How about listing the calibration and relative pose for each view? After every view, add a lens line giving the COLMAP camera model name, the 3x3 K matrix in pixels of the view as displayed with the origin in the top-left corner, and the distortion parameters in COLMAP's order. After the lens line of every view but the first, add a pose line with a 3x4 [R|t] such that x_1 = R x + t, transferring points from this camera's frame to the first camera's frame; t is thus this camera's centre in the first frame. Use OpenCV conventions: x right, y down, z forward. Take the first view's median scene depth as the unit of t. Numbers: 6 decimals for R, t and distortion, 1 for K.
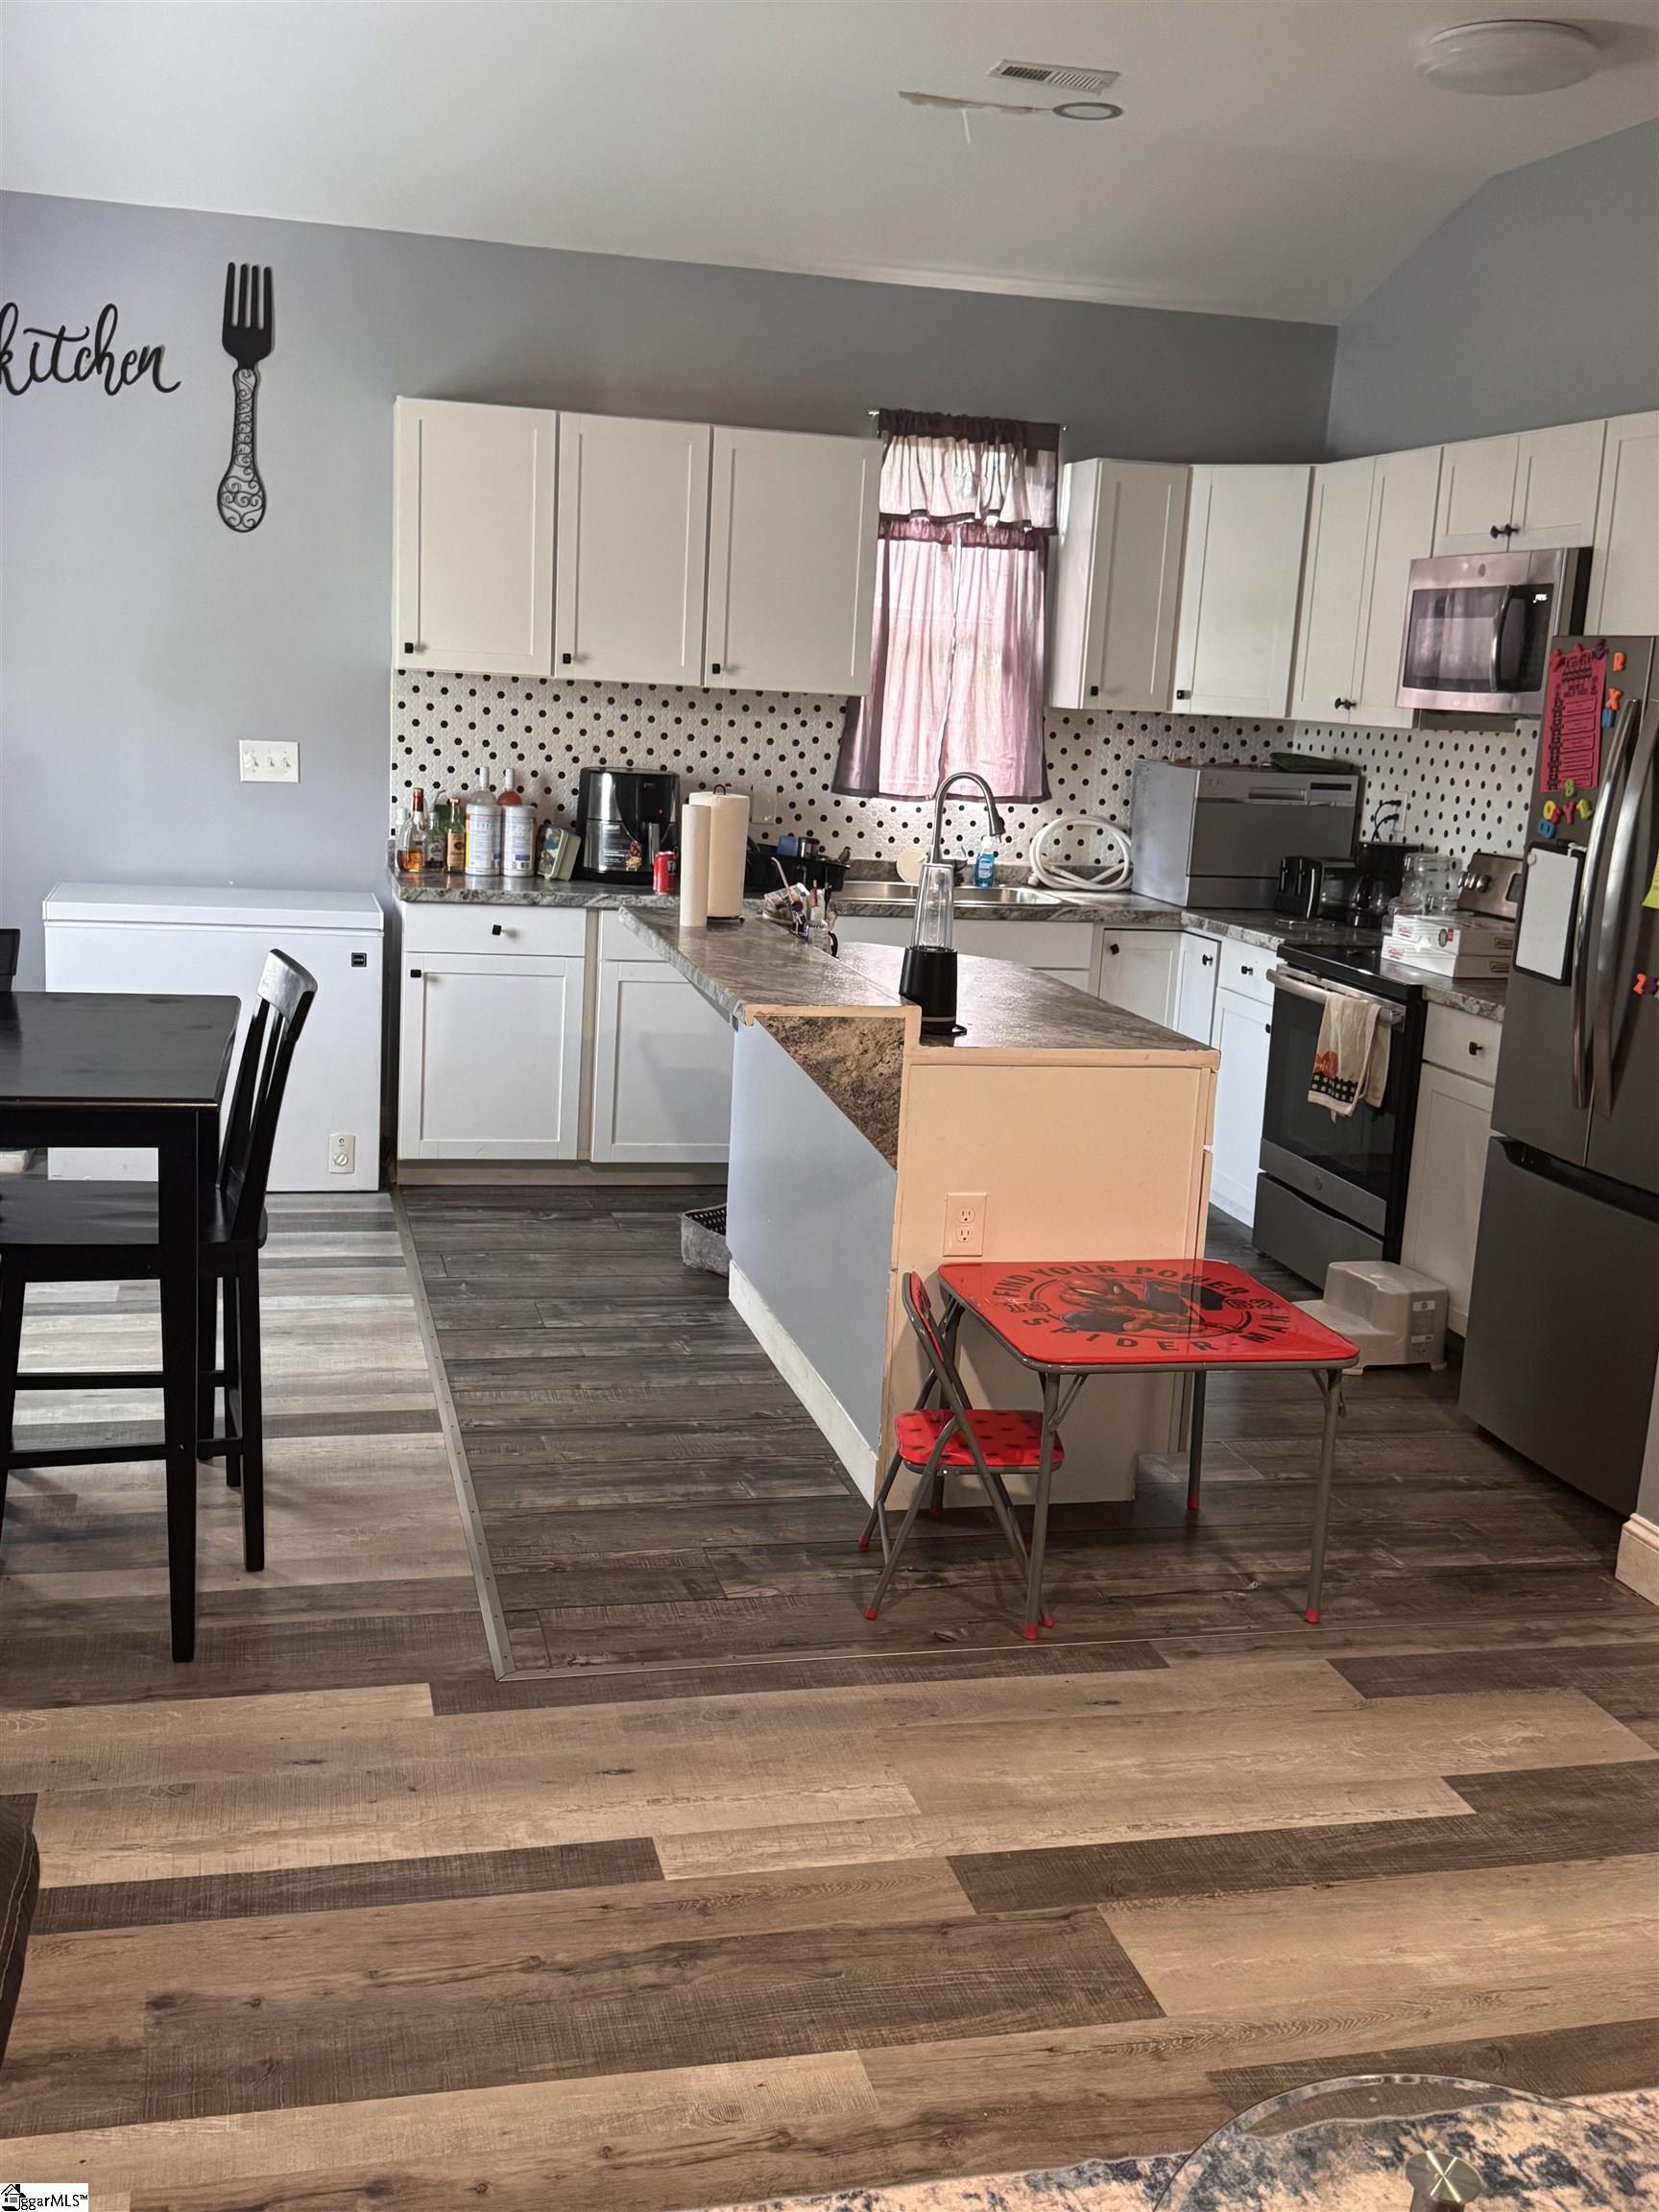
lens RADIAL K [[2193.5, 0, 827.4], [0, 2193.5, 1102.3], [0, 0, 1]] dist [0.159702, 0.000000]
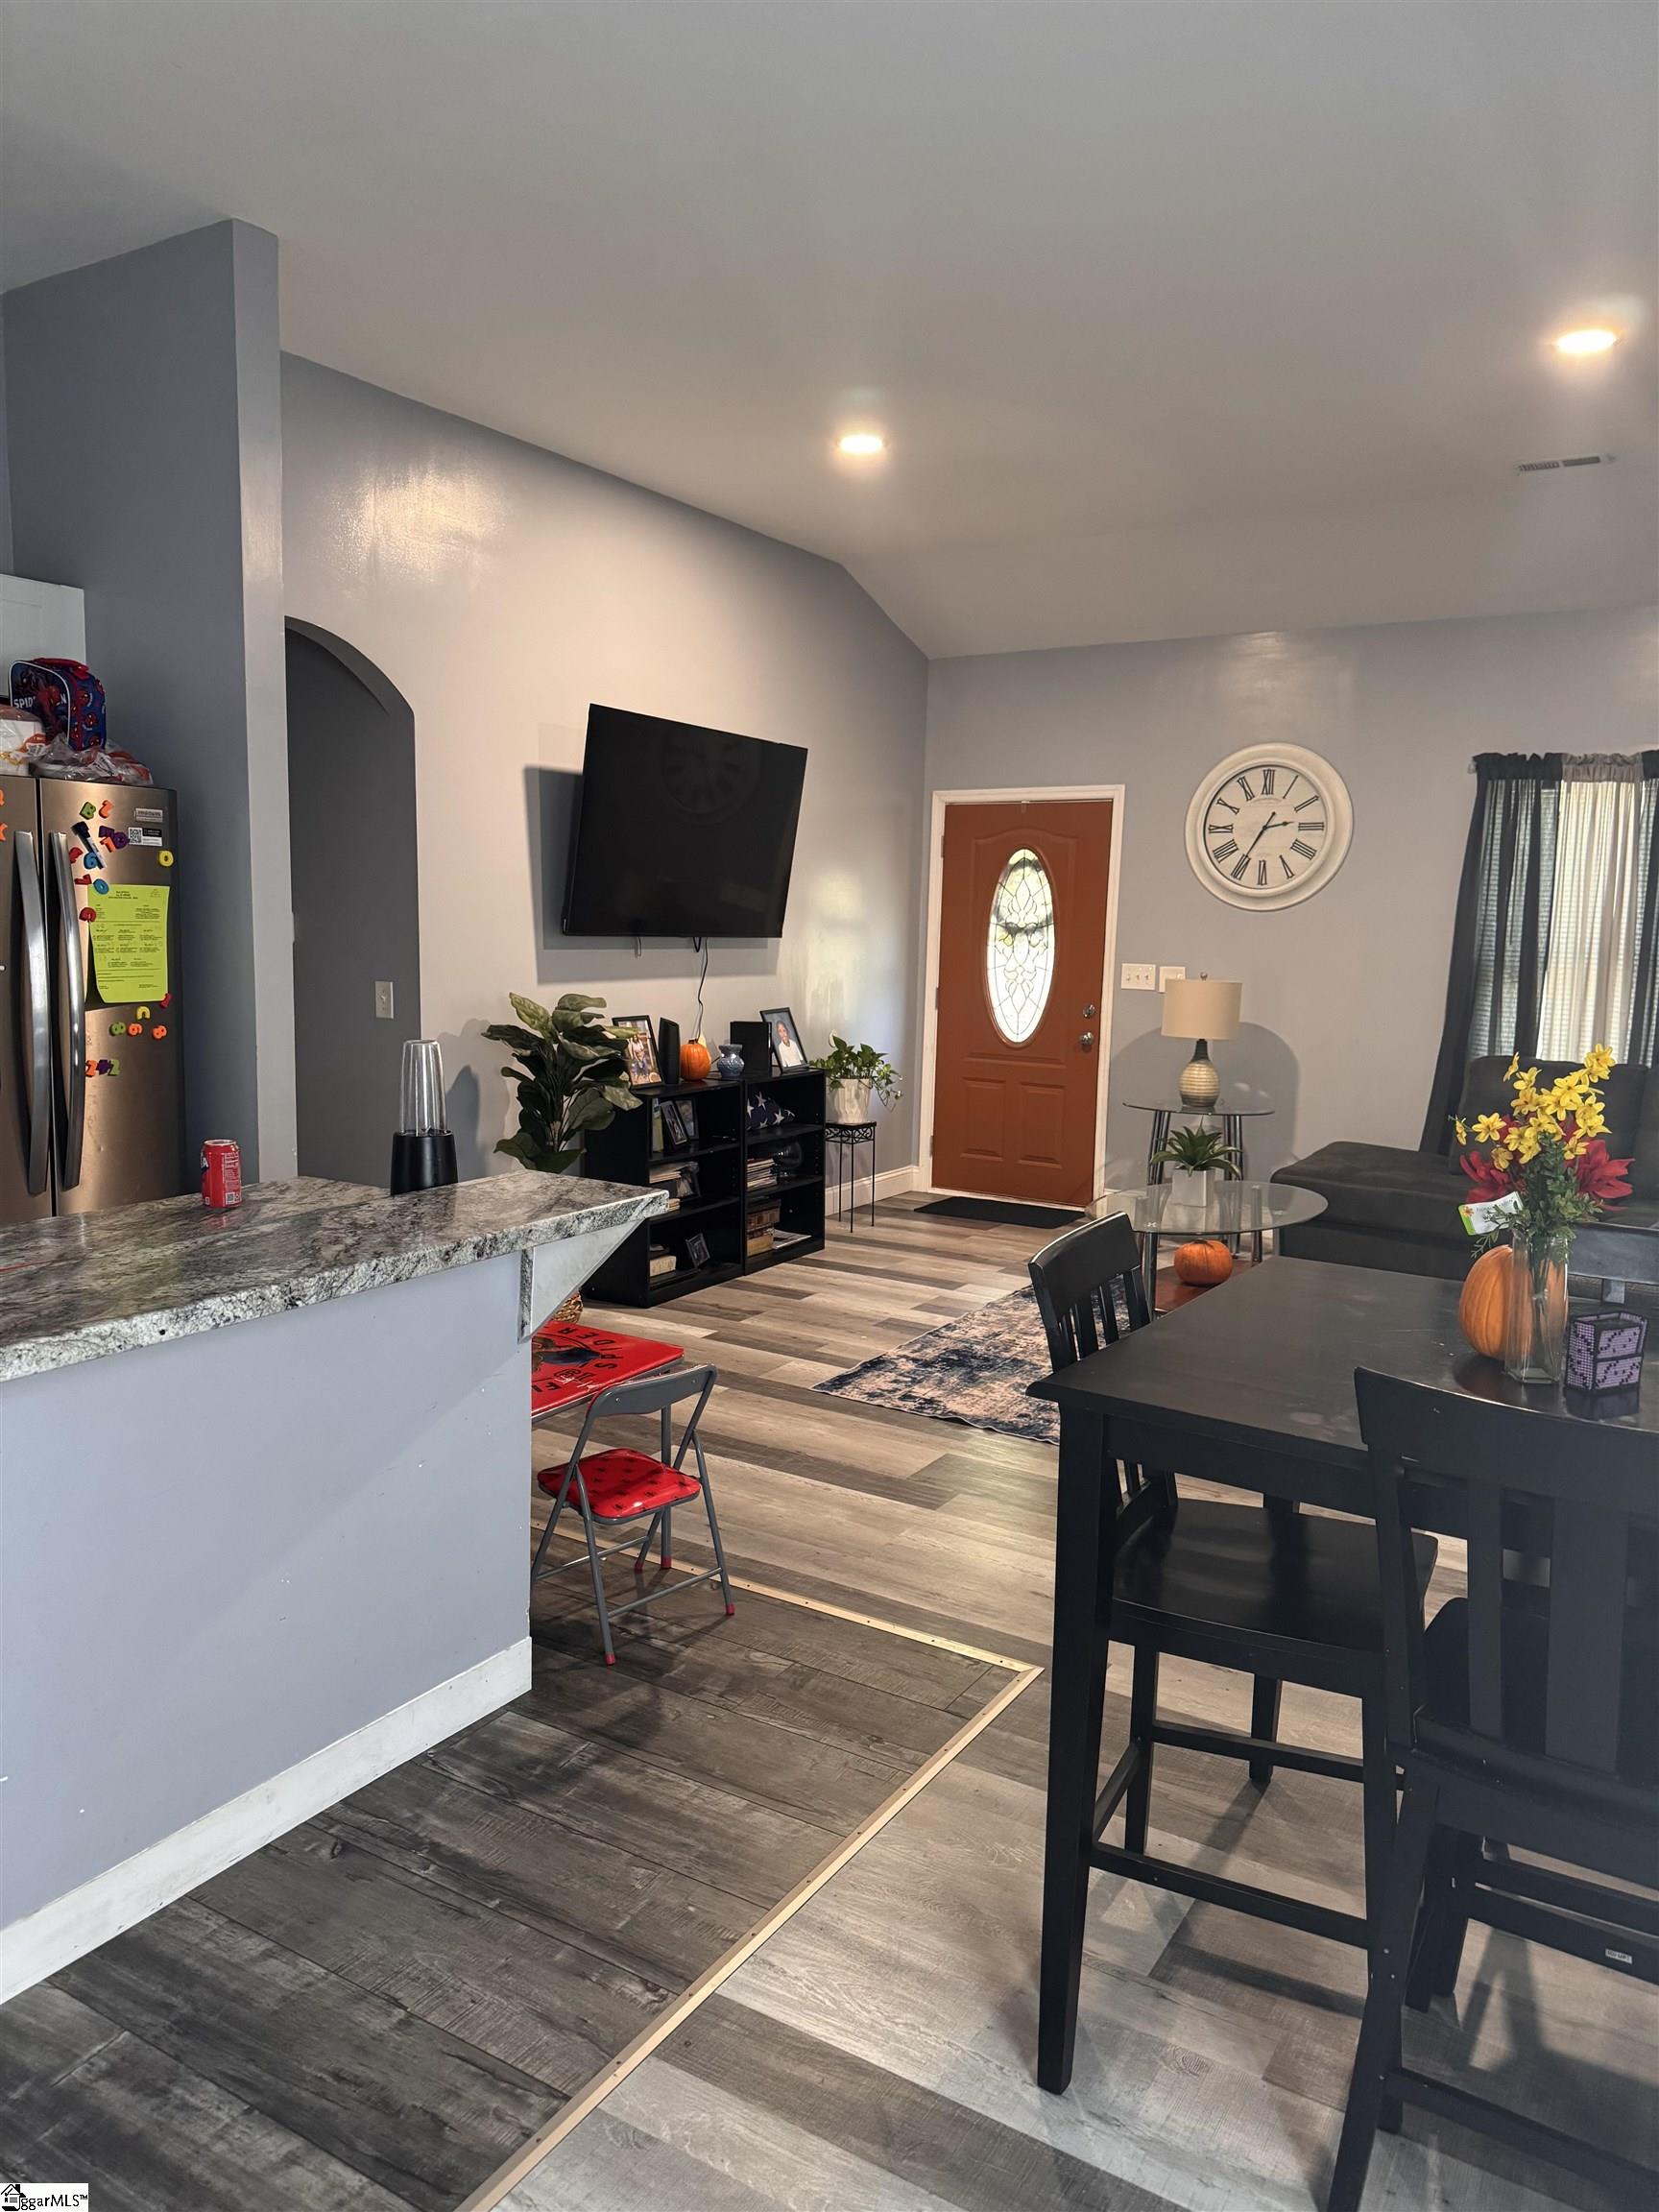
lens RADIAL K [[1550.7, 0, 819.6], [0, 1550.7, 1120.4], [0, 0, 1]] dist [-0.008567, -0.004435]
pose [[-0.690105, -0.164577, 0.704747, -0.515855], [0.090599, 0.946493, 0.309748, -0.257204], [-0.718016, 0.277608, -0.638269, 1.290360]]
